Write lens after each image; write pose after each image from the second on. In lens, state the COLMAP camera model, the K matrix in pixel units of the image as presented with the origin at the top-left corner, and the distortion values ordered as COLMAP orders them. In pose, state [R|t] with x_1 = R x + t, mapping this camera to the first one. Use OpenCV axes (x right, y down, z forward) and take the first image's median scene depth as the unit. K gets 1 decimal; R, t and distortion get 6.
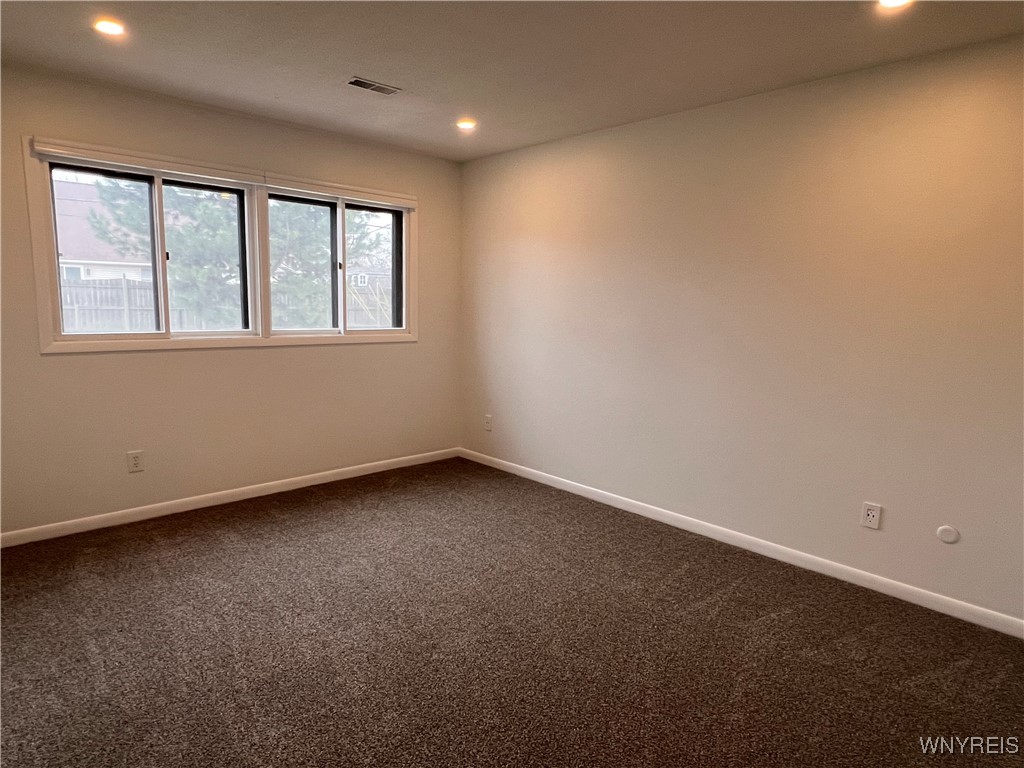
lens RADIAL K [[605.5, 0, 511.1], [0, 605.5, 387.0], [0, 0, 1]] dist [0.005337, 0.001361]
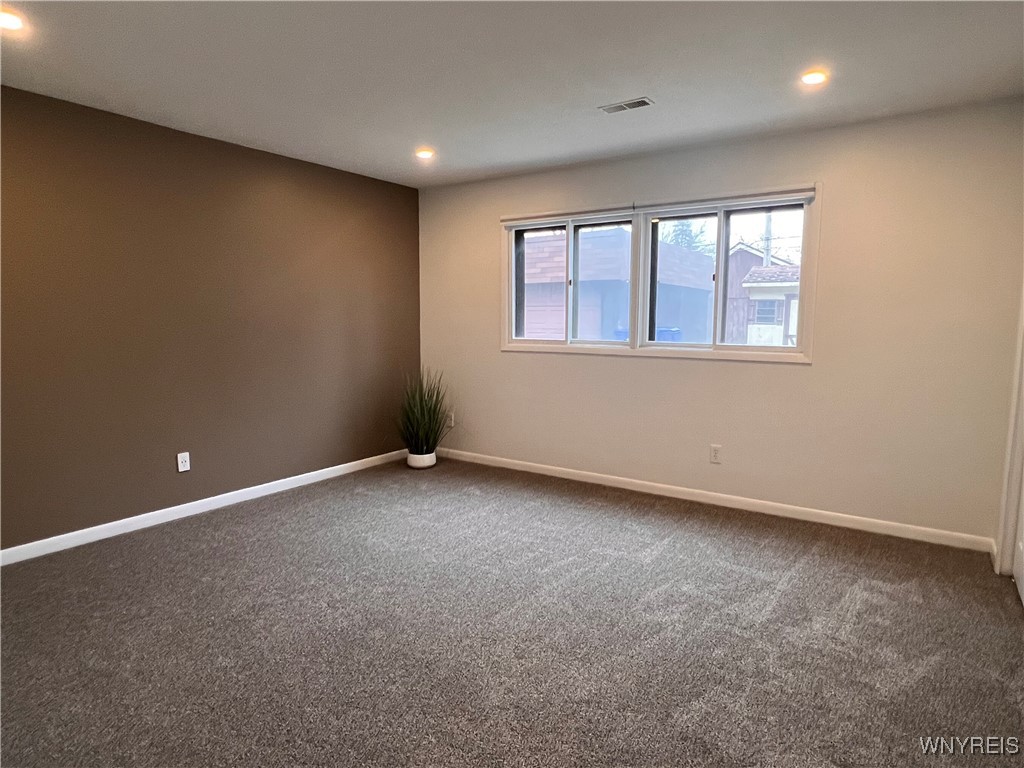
lens RADIAL K [[605.5, 0, 511.2], [0, 605.5, 381.6], [0, 0, 1]] dist [0.005337, 0.001361]
pose [[0.229591, 0.095159, -0.968624, 0.582197], [-0.125714, 0.989772, 0.067439, -0.063195], [0.965134, 0.106286, 0.239205, 0.490428]]
